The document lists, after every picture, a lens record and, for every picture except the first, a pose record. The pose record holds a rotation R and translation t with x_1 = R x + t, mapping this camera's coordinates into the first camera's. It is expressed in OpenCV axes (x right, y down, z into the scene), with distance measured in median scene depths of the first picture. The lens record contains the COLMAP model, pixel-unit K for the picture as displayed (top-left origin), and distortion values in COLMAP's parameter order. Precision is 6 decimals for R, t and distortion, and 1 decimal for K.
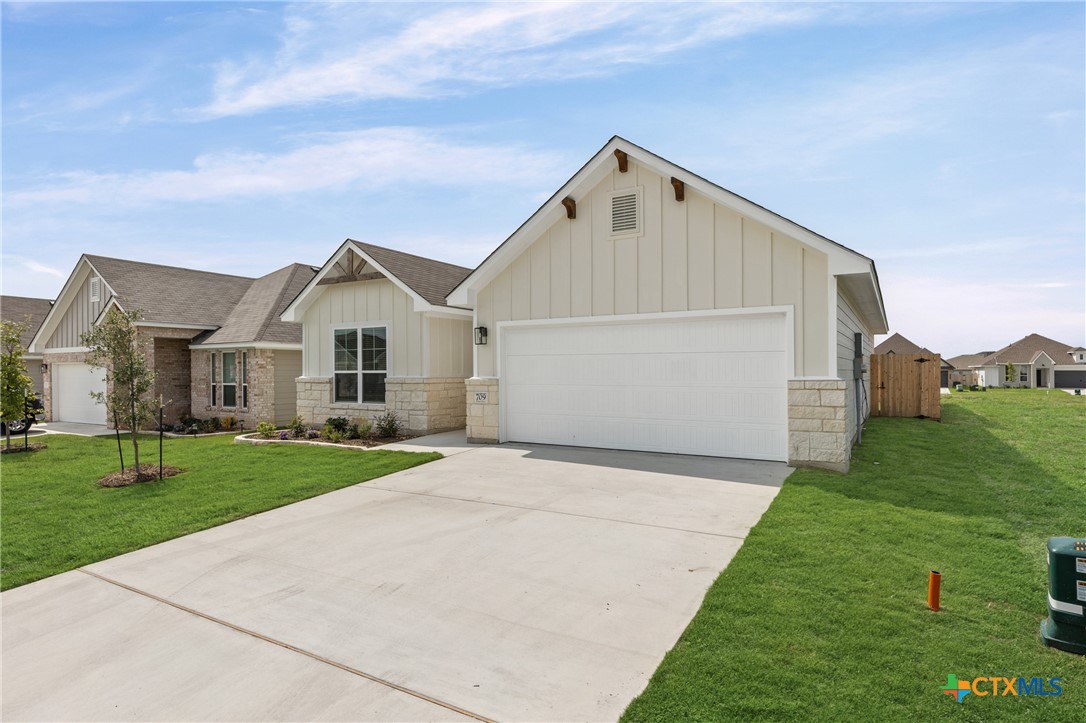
lens RADIAL K [[605.2, 0, 542.8], [0, 605.2, 366.4], [0, 0, 1]] dist [-0.003798, -0.000431]
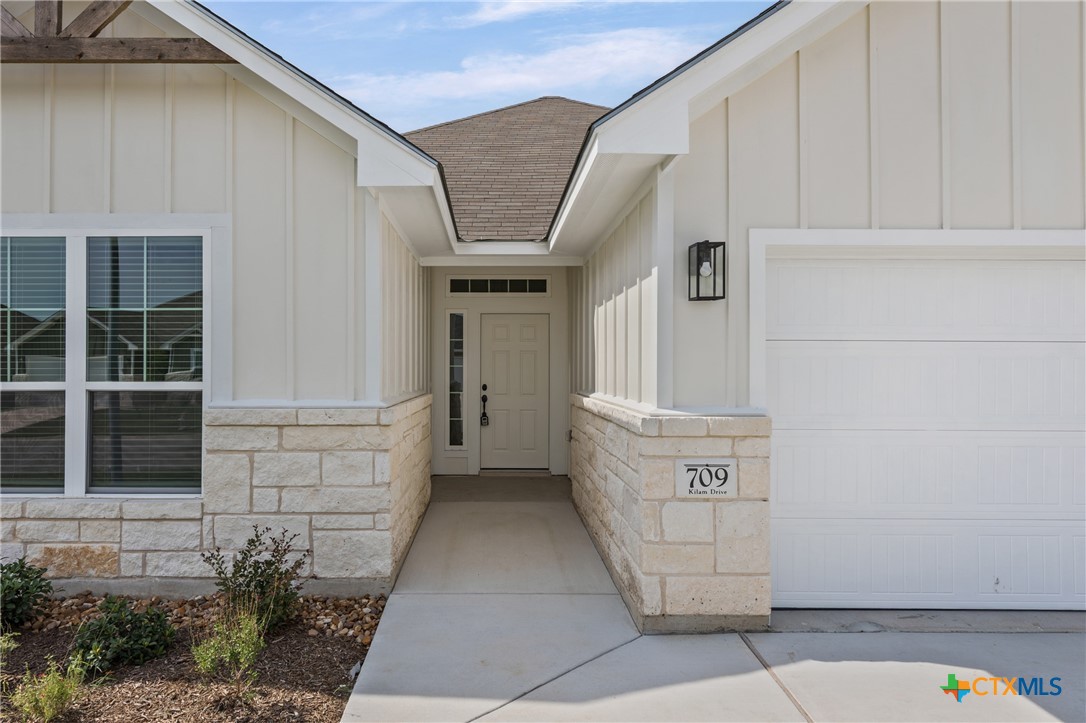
lens RADIAL K [[605.2, 0, 541.1], [0, 605.2, 359.7], [0, 0, 1]] dist [-0.003798, -0.000431]
pose [[0.854433, 0.012503, 0.519410, -0.276953], [-0.008427, 0.999912, -0.010208, -0.002705], [-0.519492, 0.004346, 0.854464, 0.671237]]
